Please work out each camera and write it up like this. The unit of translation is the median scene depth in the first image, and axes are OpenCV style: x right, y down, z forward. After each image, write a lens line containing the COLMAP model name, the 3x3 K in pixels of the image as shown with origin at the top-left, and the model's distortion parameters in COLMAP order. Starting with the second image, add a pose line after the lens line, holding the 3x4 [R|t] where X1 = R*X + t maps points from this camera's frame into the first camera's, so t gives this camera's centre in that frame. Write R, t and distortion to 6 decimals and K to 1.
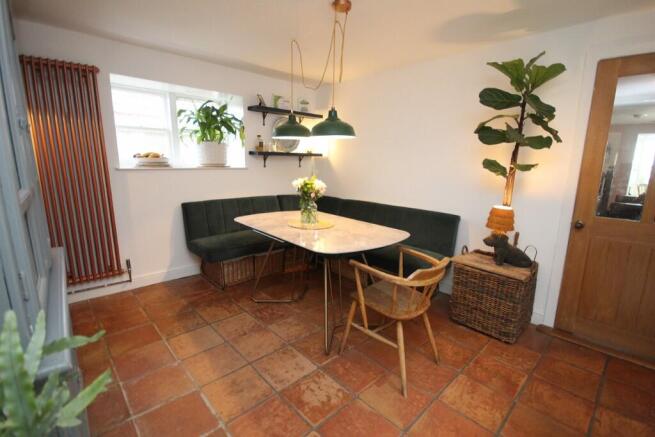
lens RADIAL K [[299.9, 0, 330.9], [0, 299.9, 217.0], [0, 0, 1]] dist [0.000618, -0.007519]
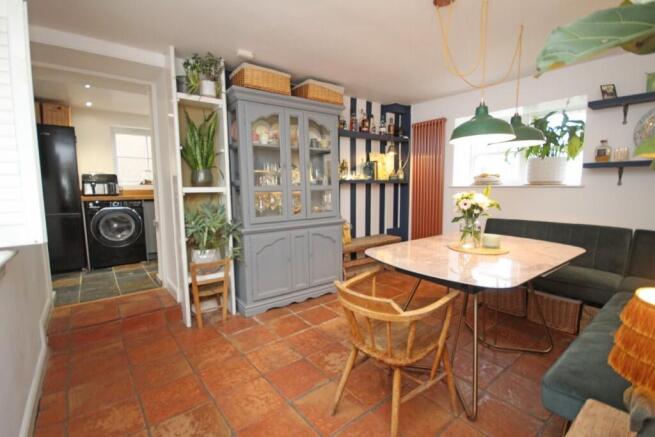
lens RADIAL K [[299.9, 0, 329.8], [0, 299.9, 218.2], [0, 0, 1]] dist [0.000618, -0.007519]
pose [[-0.081154, 0.089028, -0.992718, 0.623453], [-0.183548, 0.977633, 0.102680, -0.053396], [0.979655, 0.190544, -0.062998, 0.520997]]
